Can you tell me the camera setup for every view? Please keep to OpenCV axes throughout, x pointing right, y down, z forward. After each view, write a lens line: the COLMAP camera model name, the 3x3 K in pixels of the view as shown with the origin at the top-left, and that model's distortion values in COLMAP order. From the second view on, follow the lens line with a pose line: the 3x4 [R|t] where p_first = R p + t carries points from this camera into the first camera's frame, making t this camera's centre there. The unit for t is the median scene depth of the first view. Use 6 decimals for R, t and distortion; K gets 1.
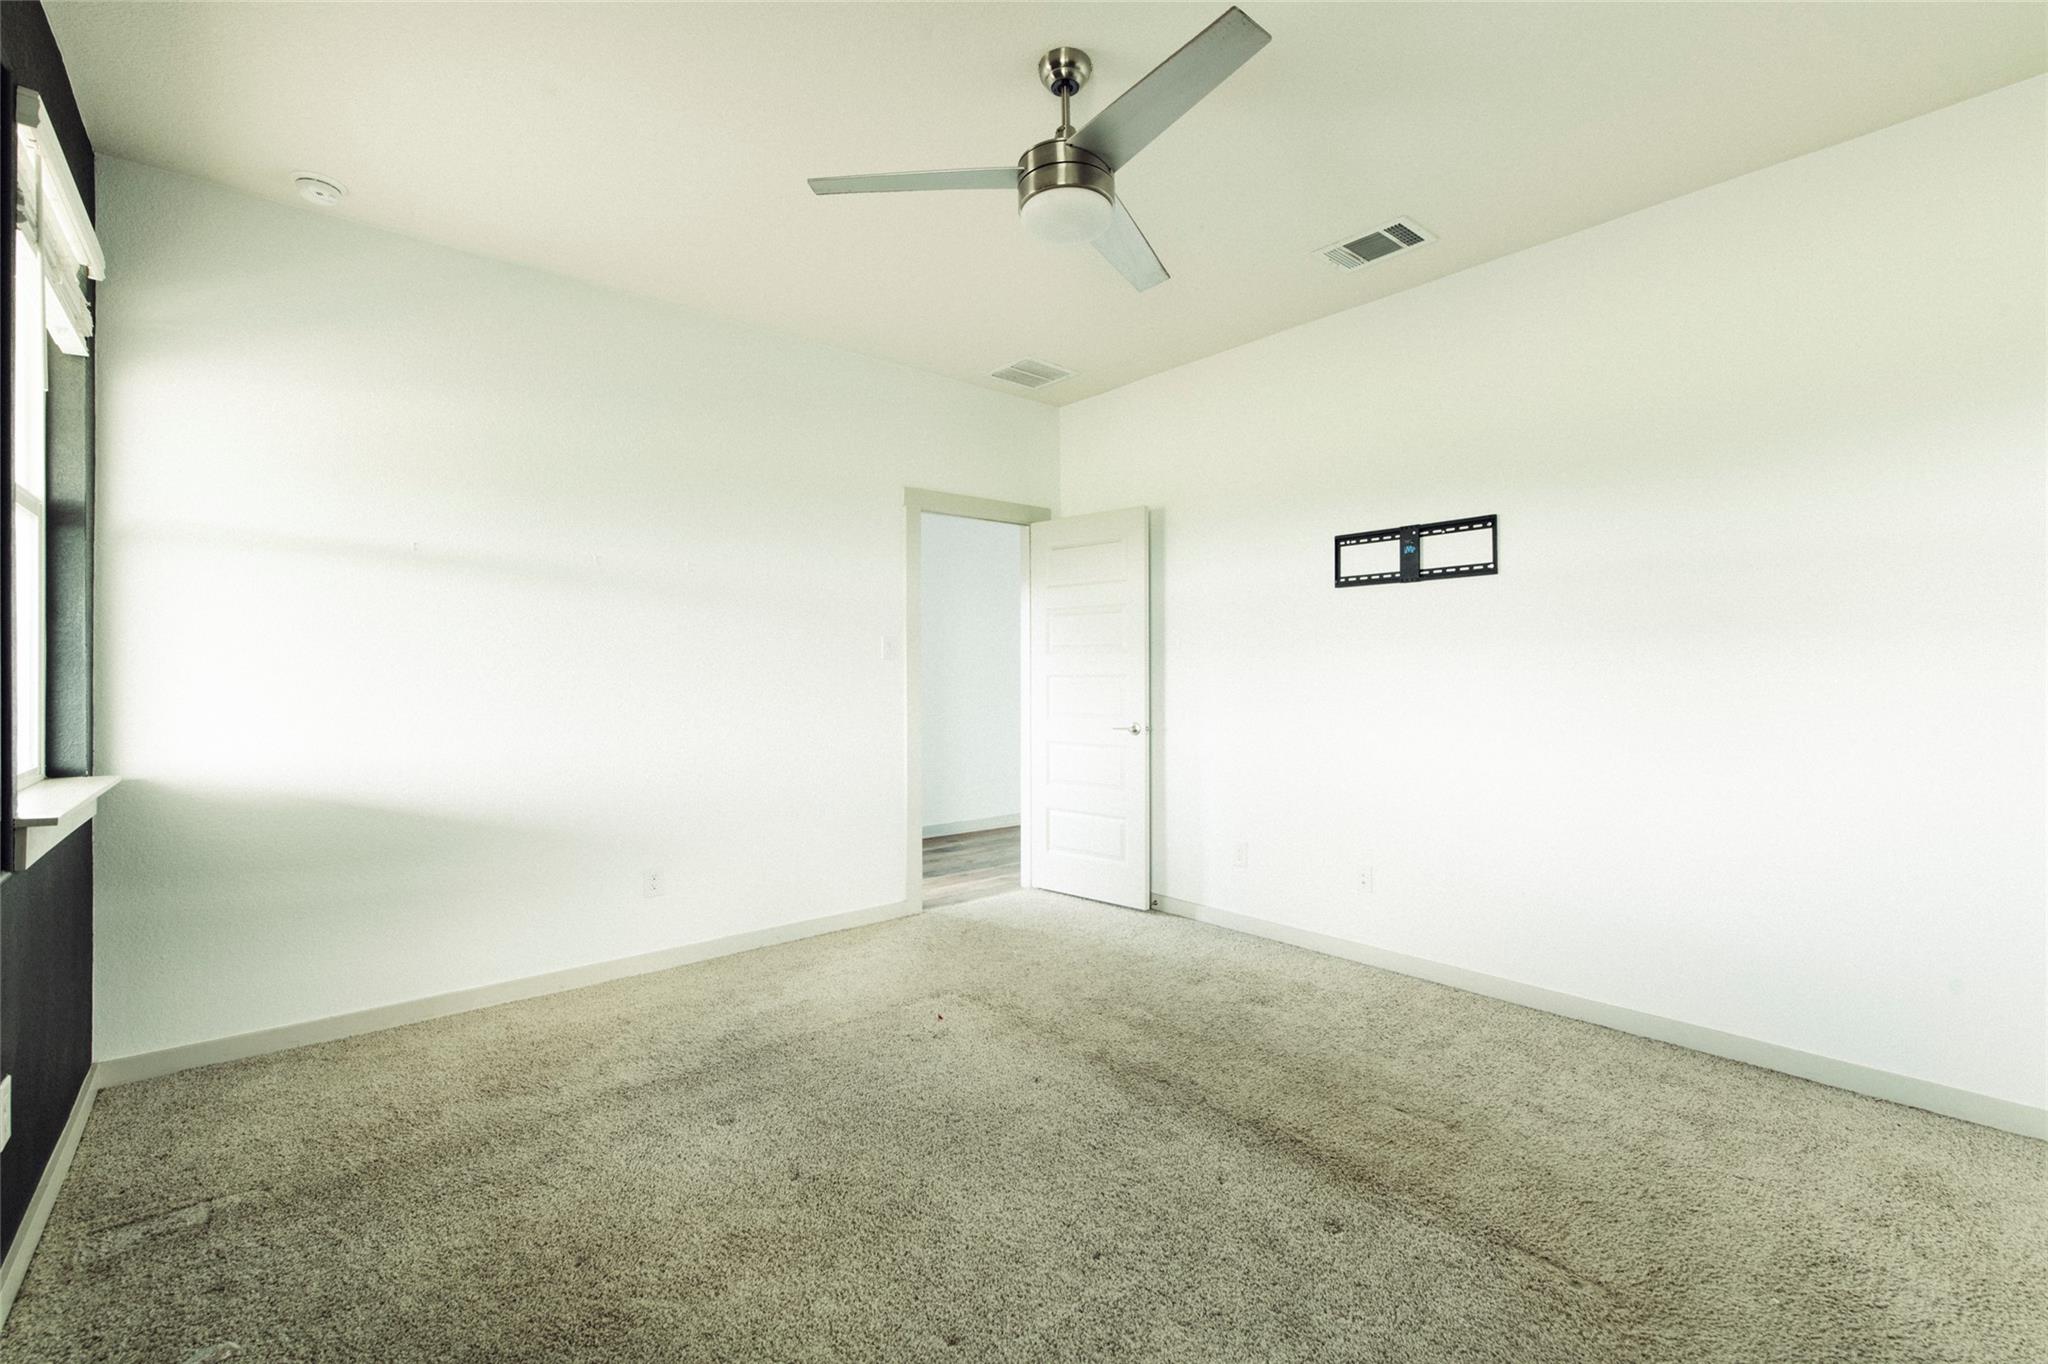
lens RADIAL K [[889.1, 0, 1027.0], [0, 889.1, 660.6], [0, 0, 1]] dist [0.000324, 0.000111]
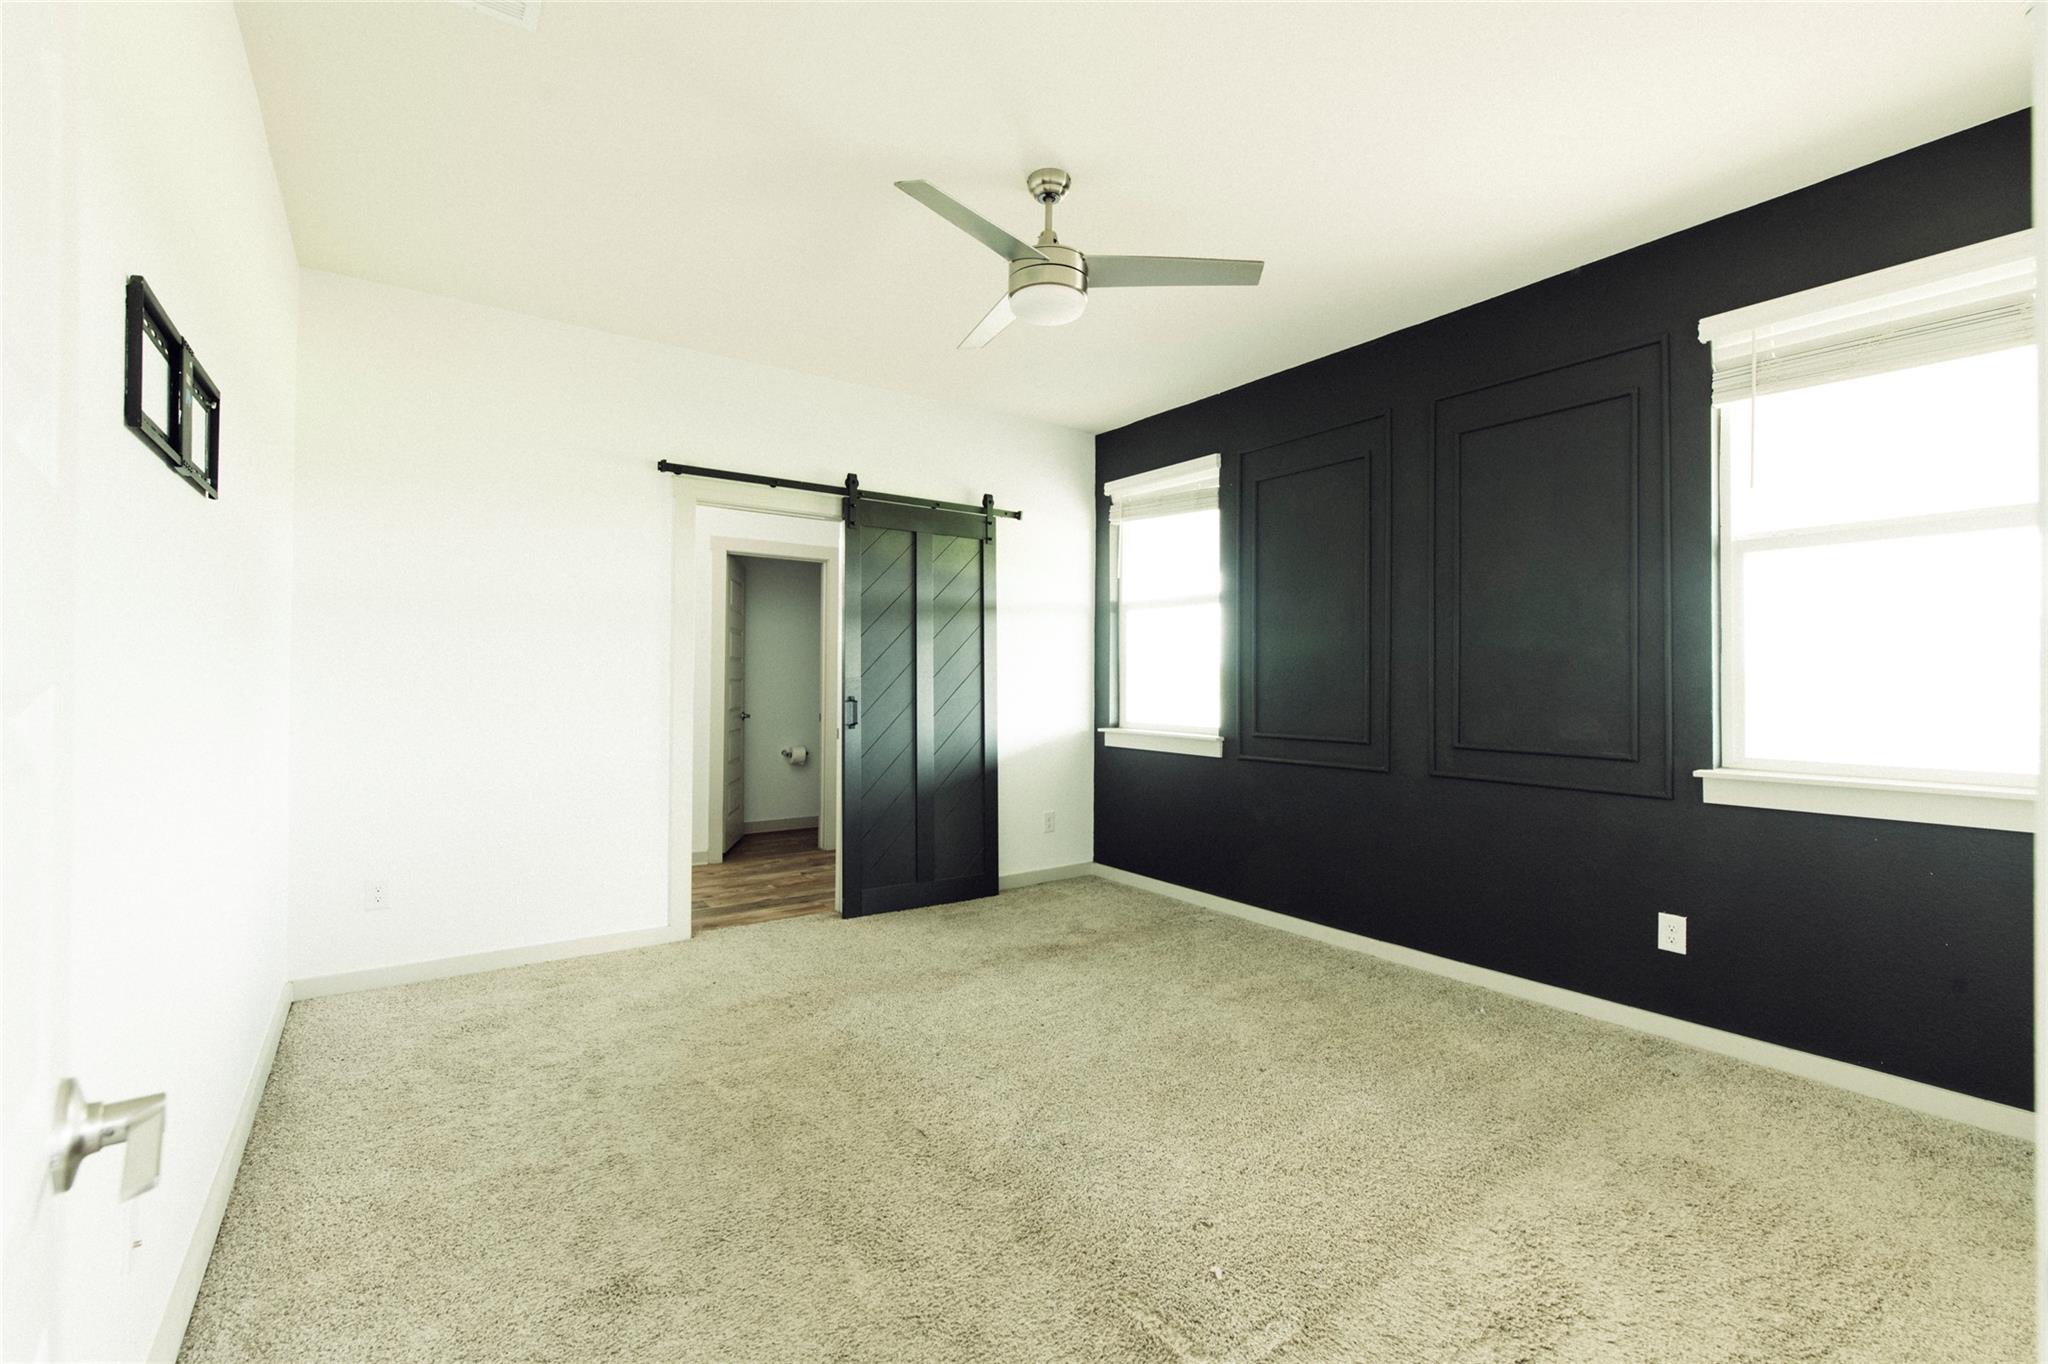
lens RADIAL K [[881.8, 0, 1019.0], [0, 881.8, 671.7], [0, 0, 1]] dist [-0.000154, 0.000407]
pose [[-0.995262, 0.004913, 0.097104, -0.026546], [0.002934, 0.999785, -0.020506, 0.013558], [-0.097184, -0.020123, -0.995063, 1.470263]]
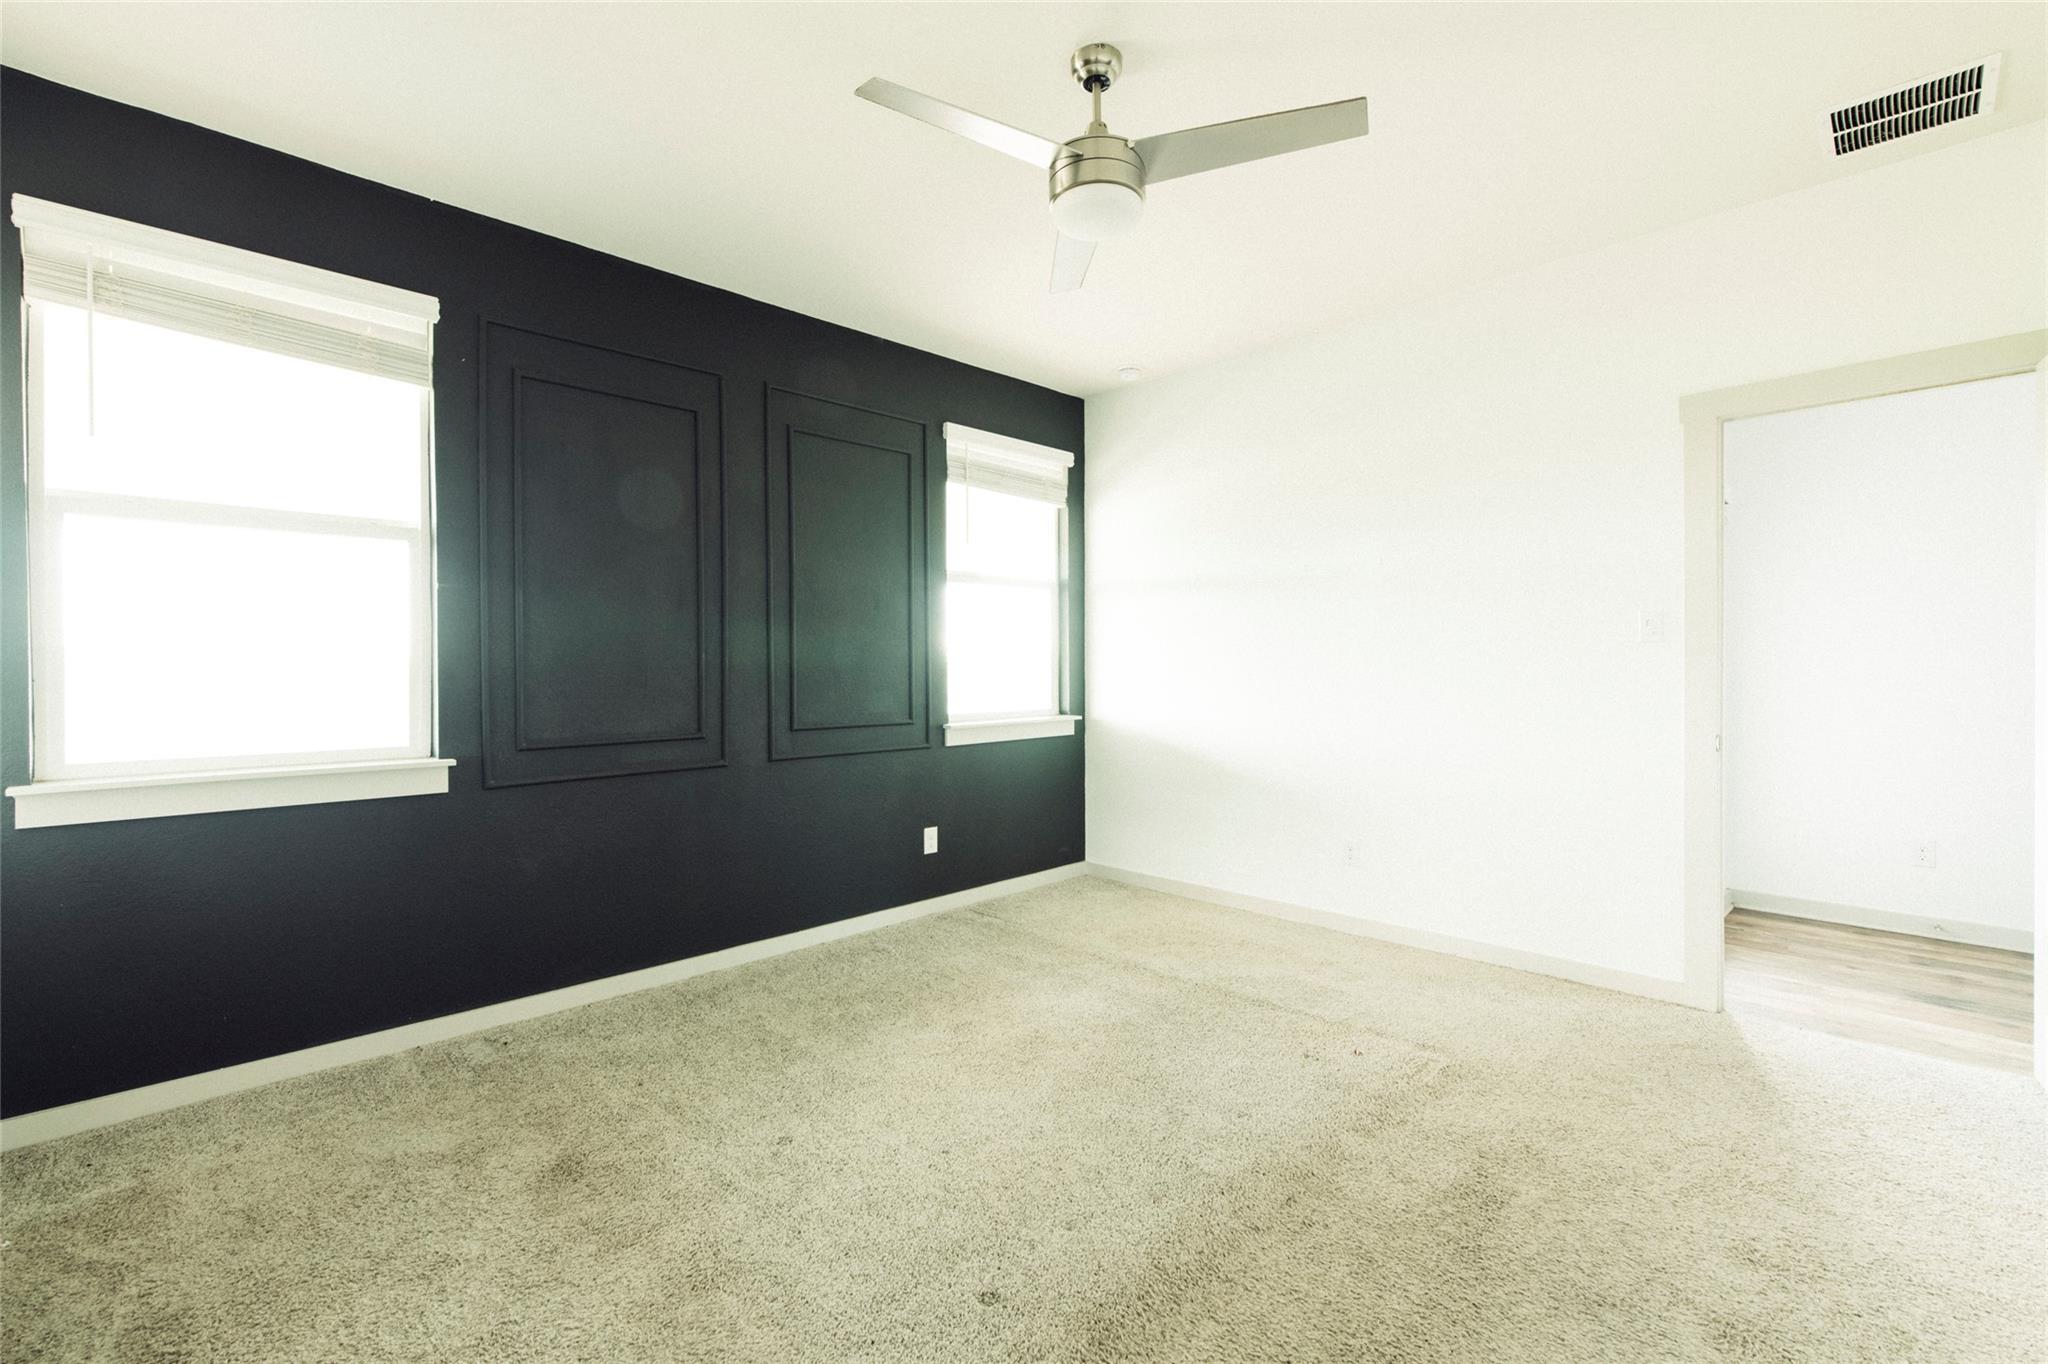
lens RADIAL K [[881.8, 0, 1019.0], [0, 881.8, 671.7], [0, 0, 1]] dist [-0.000154, 0.000407]
pose [[0.066224, 0.009964, -0.997755, 0.690141], [0.019809, 0.999740, 0.011298, 0.004453], [0.997608, -0.020513, 0.066010, 0.562062]]
